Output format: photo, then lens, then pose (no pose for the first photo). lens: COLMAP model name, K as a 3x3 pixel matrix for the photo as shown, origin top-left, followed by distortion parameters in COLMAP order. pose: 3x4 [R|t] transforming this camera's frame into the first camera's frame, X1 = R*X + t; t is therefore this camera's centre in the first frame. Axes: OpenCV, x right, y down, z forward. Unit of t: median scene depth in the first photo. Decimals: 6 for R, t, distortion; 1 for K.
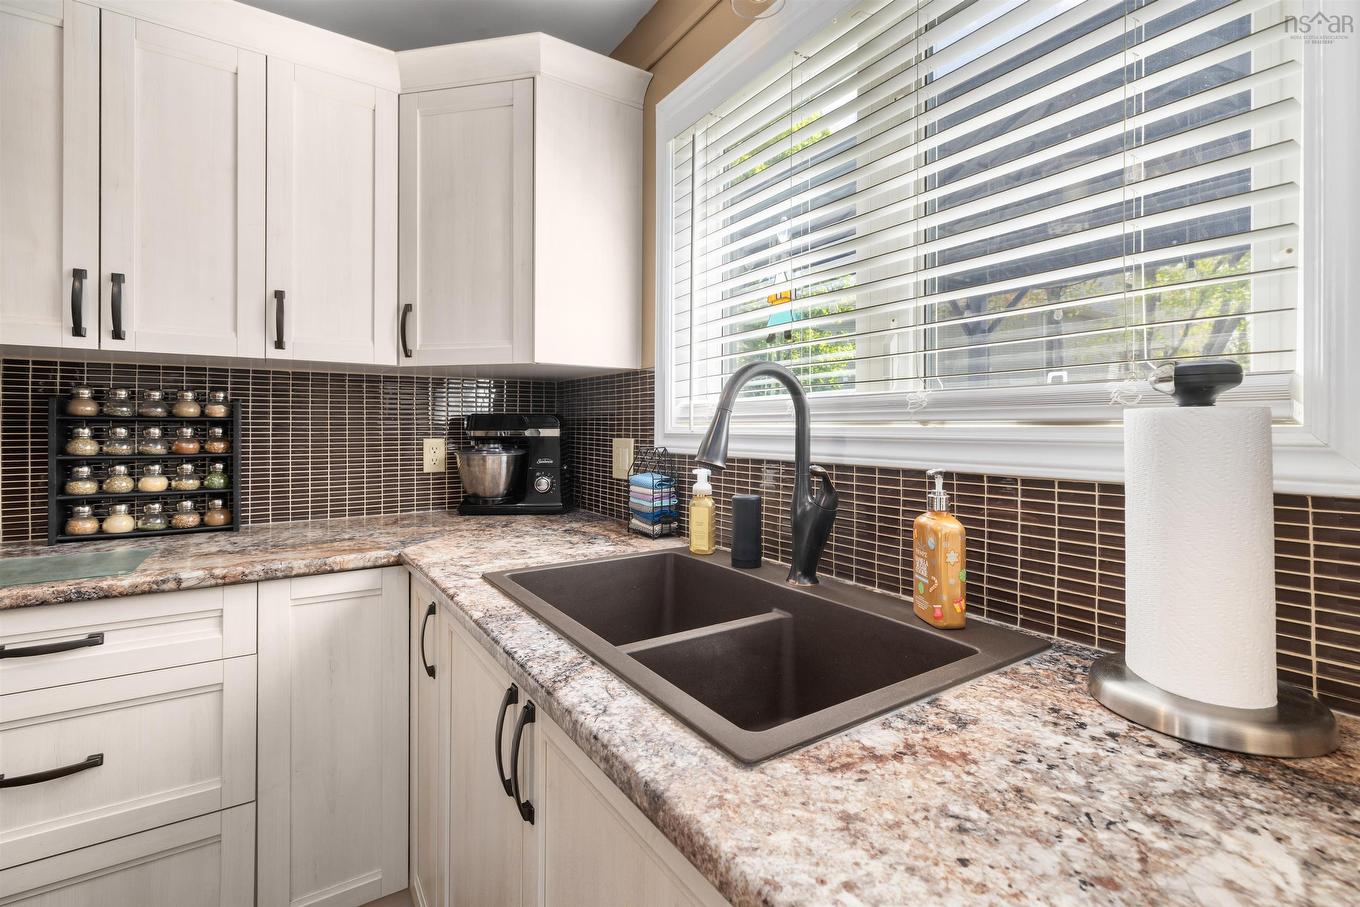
lens RADIAL K [[604.6, 0, 677.6], [0, 604.6, 432.5], [0, 0, 1]] dist [0.003312, -0.000286]
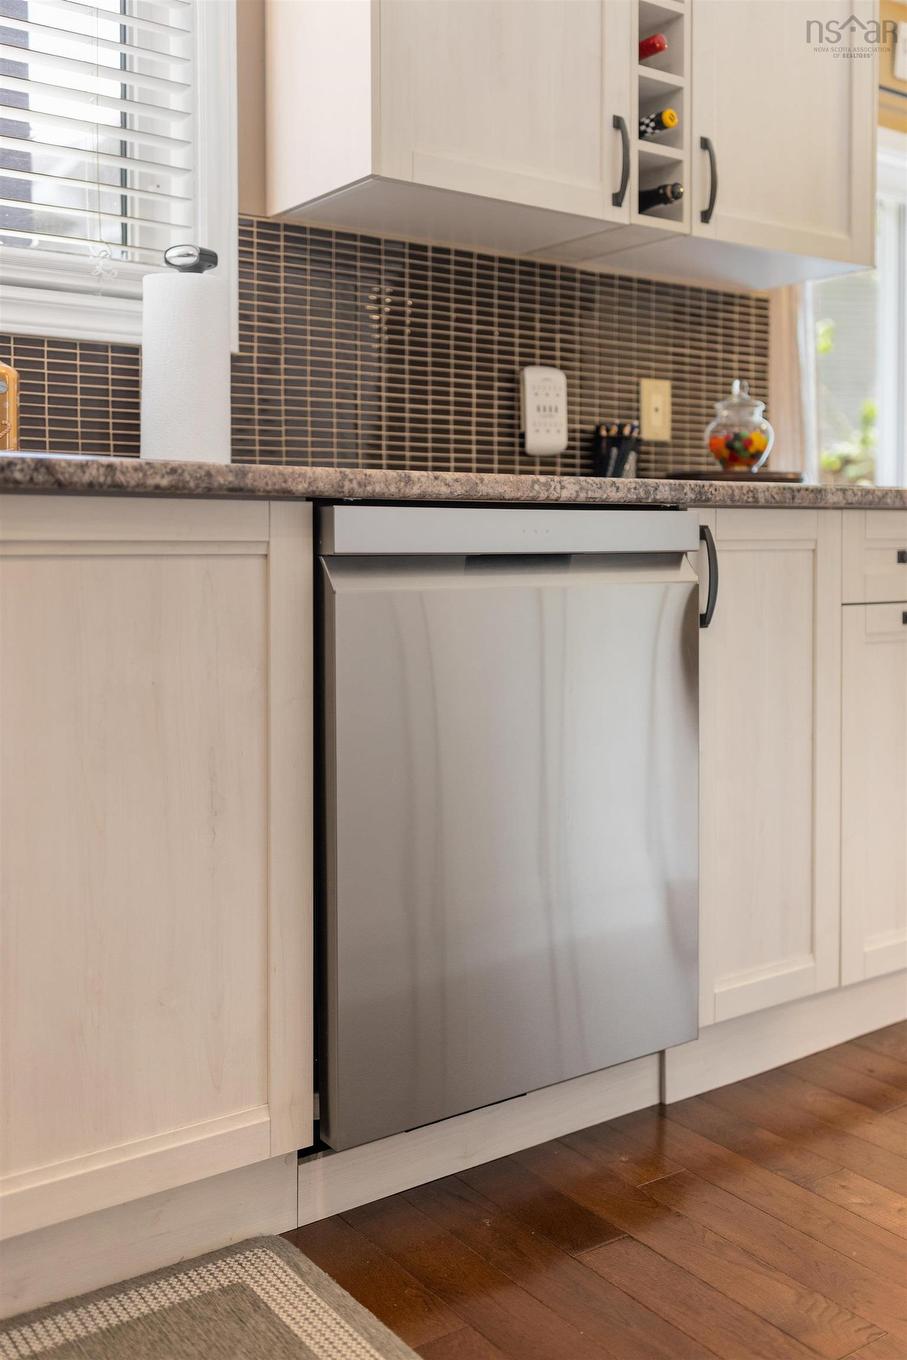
lens RADIAL K [[1326.7, 0, 453.7], [0, 1326.7, 604.7], [0, 0, 1]] dist [0.004442, 0.001127]
pose [[-0.036825, -0.045757, 0.998274, -0.961662], [0.003680, 0.998938, 0.045923, 0.239241], [-0.999315, 0.005364, -0.036617, 0.191588]]
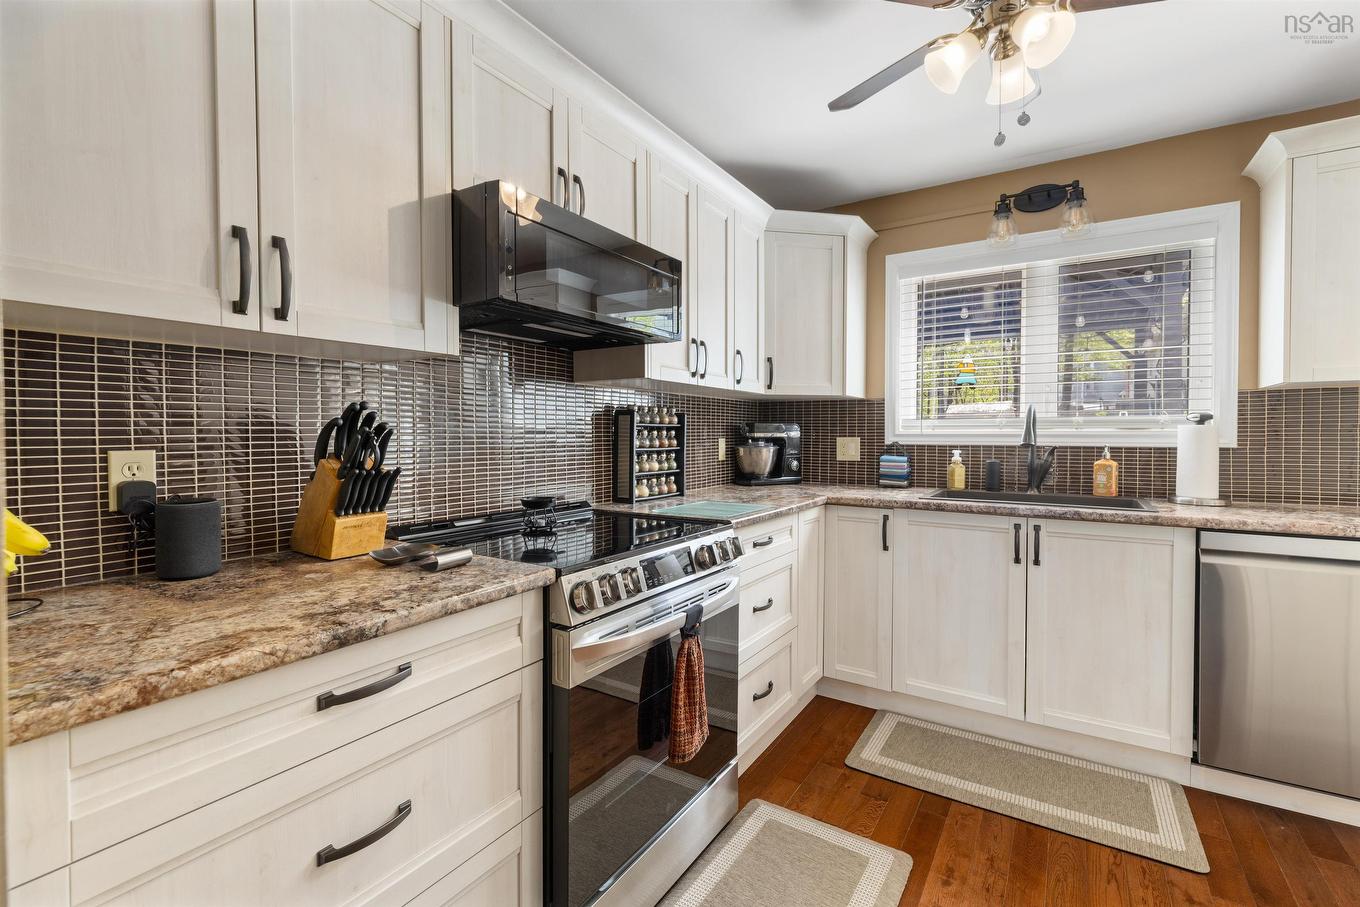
lens RADIAL K [[596.7, 0, 685.5], [0, 596.7, 447.0], [0, 0, 1]] dist [0.001144, -0.000580]
pose [[0.914619, -0.008233, 0.404234, -1.470995], [0.001289, 0.999847, 0.017449, 0.008745], [-0.404315, -0.015438, 0.914489, -0.468880]]
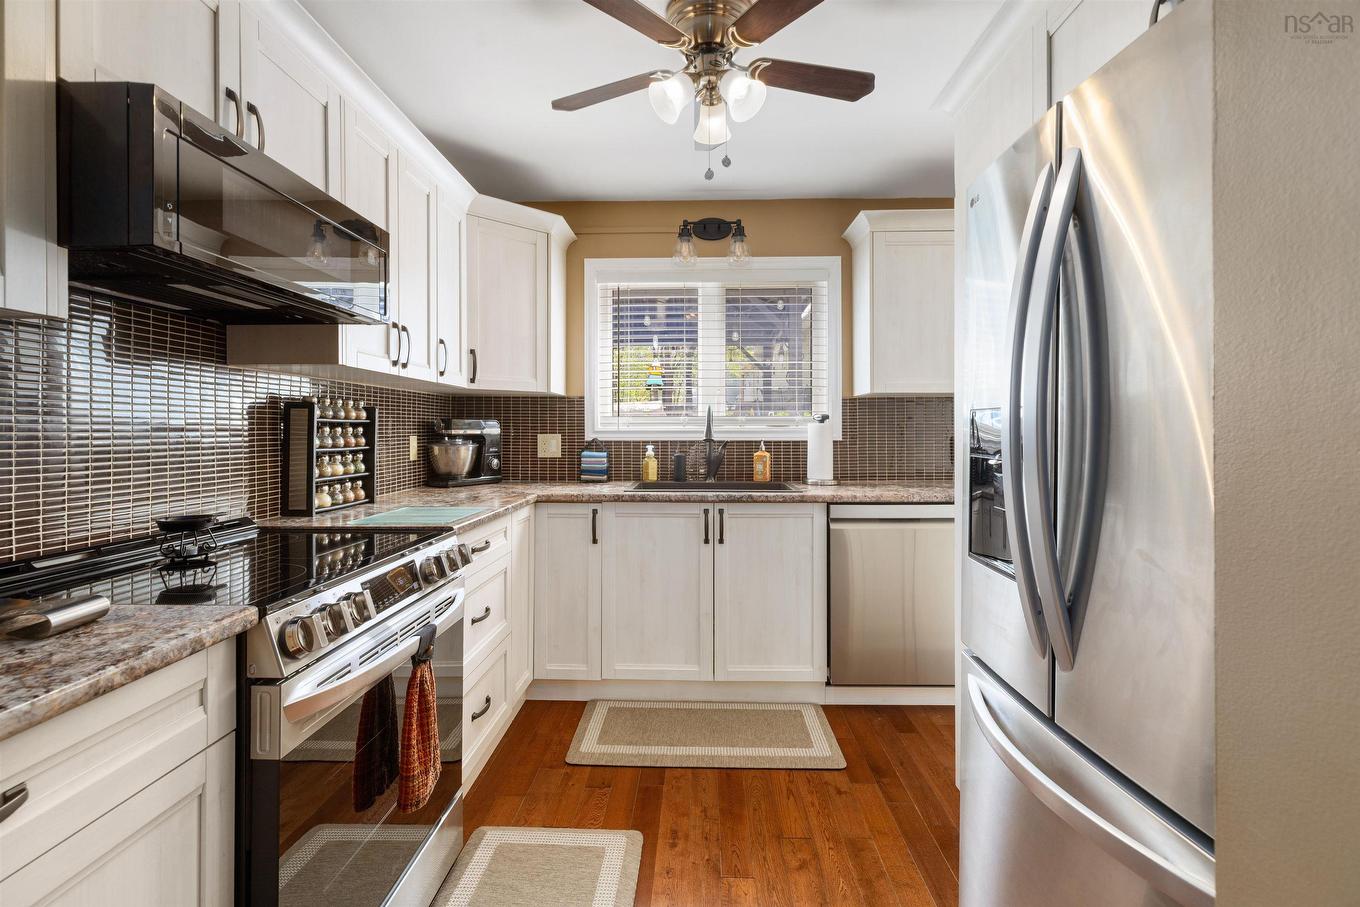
lens RADIAL K [[604.6, 0, 677.6], [0, 604.6, 432.5], [0, 0, 1]] dist [0.003312, -0.000286]
pose [[0.582671, -0.003480, 0.812701, -1.562966], [0.005212, 0.999986, 0.000545, 0.007710], [-0.812692, 0.003918, 0.582681, -0.387496]]
